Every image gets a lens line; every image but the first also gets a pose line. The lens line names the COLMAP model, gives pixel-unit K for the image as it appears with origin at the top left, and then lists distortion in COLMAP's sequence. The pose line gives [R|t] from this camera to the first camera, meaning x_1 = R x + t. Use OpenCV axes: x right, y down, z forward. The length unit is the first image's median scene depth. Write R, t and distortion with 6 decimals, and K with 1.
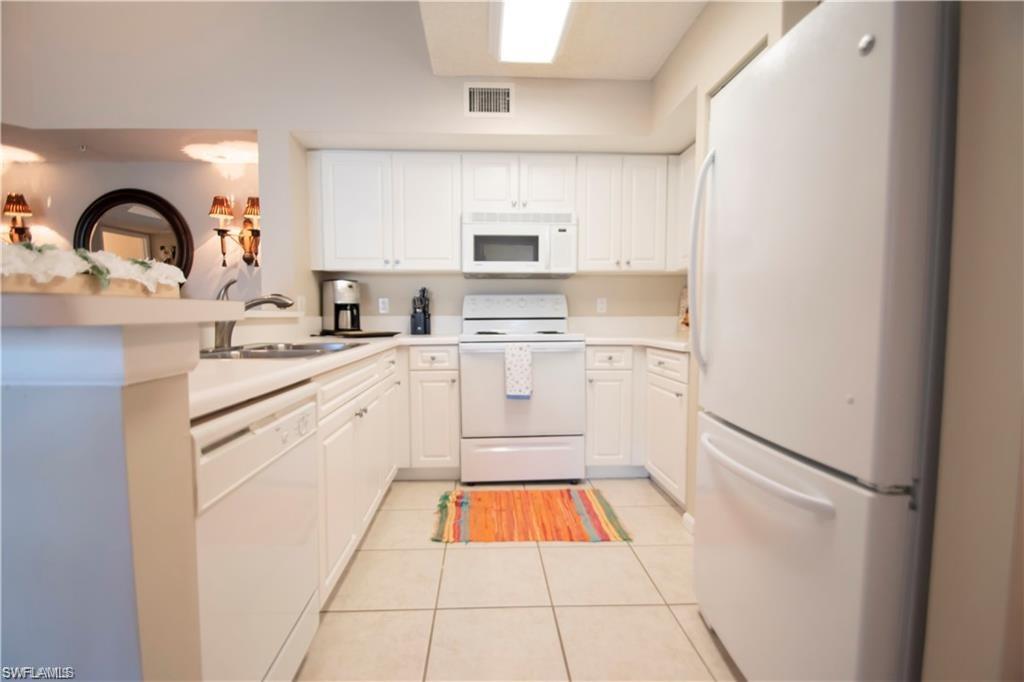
lens RADIAL K [[464.7, 0, 511.1], [0, 464.7, 346.8], [0, 0, 1]] dist [-0.003621, -0.003222]
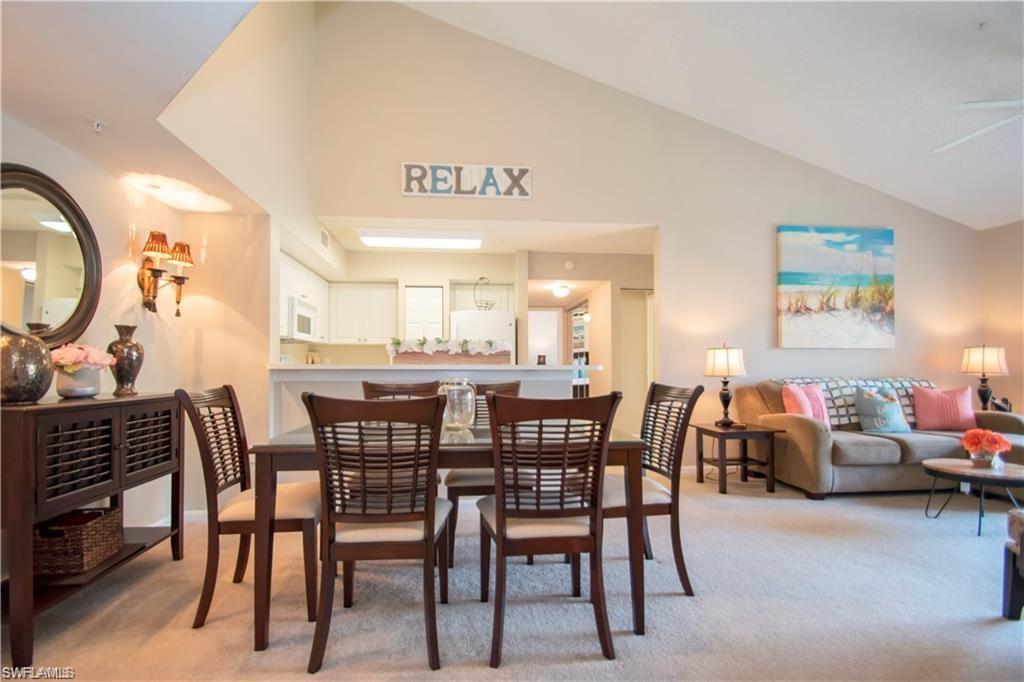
lens RADIAL K [[464.7, 0, 495.2], [0, 464.7, 357.5], [0, 0, 1]] dist [-0.003621, -0.003222]
pose [[-0.006988, 0.024738, 0.999670, -1.554095], [0.063244, 0.997703, -0.024247, -0.026677], [-0.997974, 0.063054, -0.008537, 0.383344]]
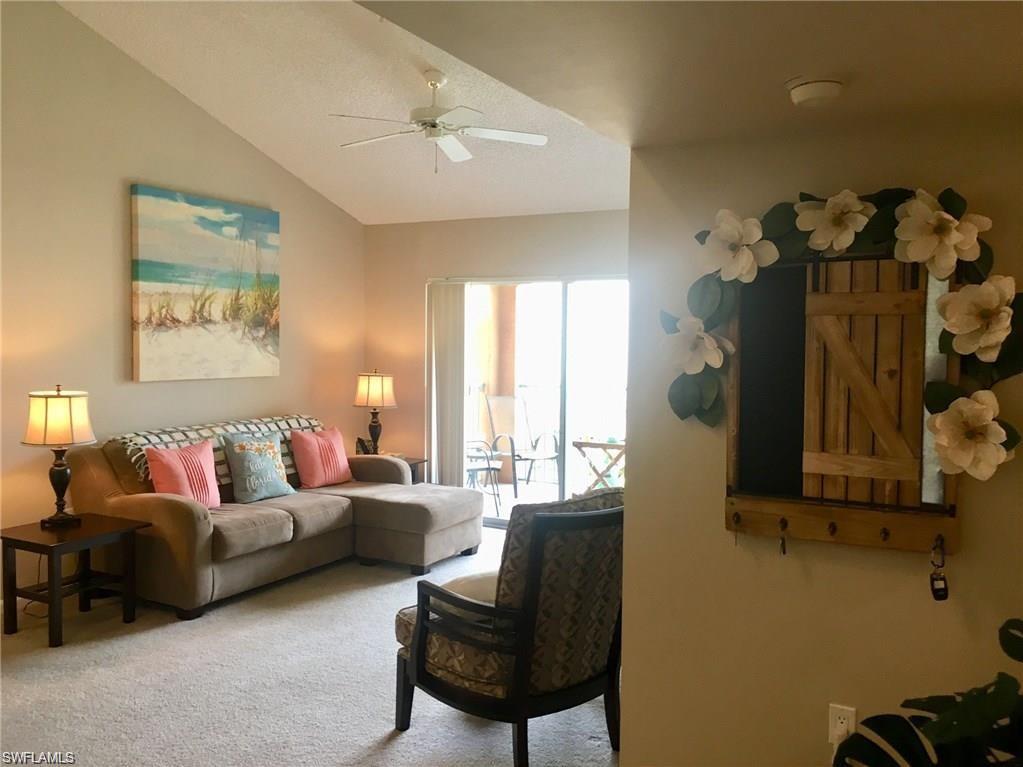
lens RADIAL K [[877.4, 0, 514.7], [0, 877.4, 378.1], [0, 0, 1]] dist [0.045433, -0.050206]
pose [[-0.840815, -0.019981, 0.540953, -1.673845], [0.034463, 0.995315, 0.090330, -0.179042], [-0.540224, 0.094594, -0.836188, 0.530525]]
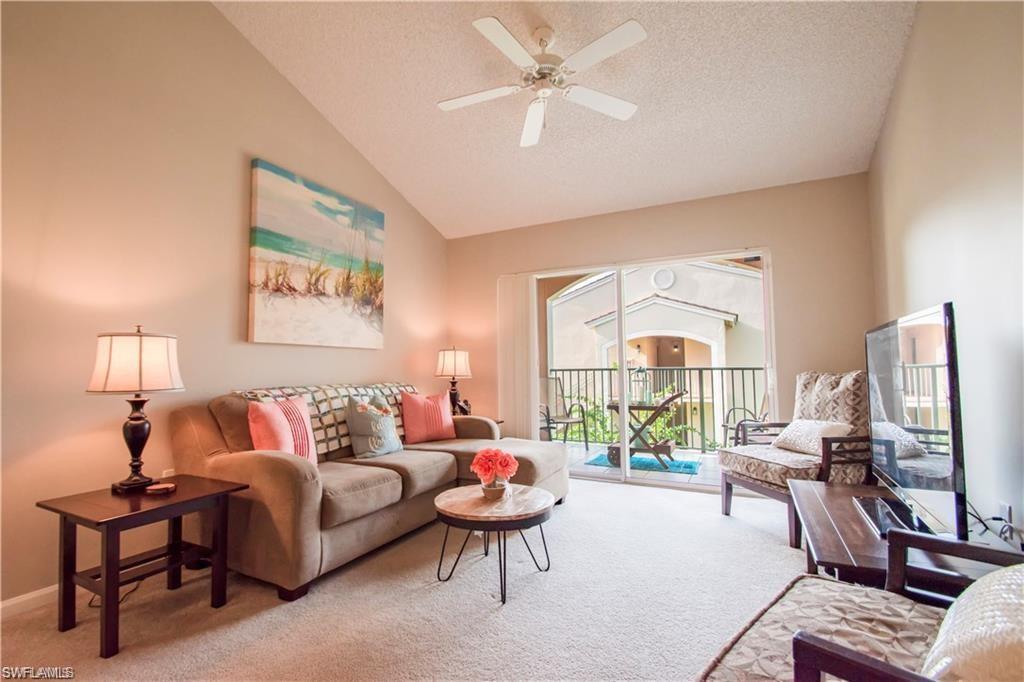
lens RADIAL K [[464.7, 0, 503.8], [0, 464.7, 344.0], [0, 0, 1]] dist [-0.003621, -0.003222]
pose [[-0.854725, 0.045488, 0.517085, -1.012661], [0.050536, 0.998713, -0.004323, -0.001023], [-0.516616, 0.022437, -0.855923, 0.003716]]
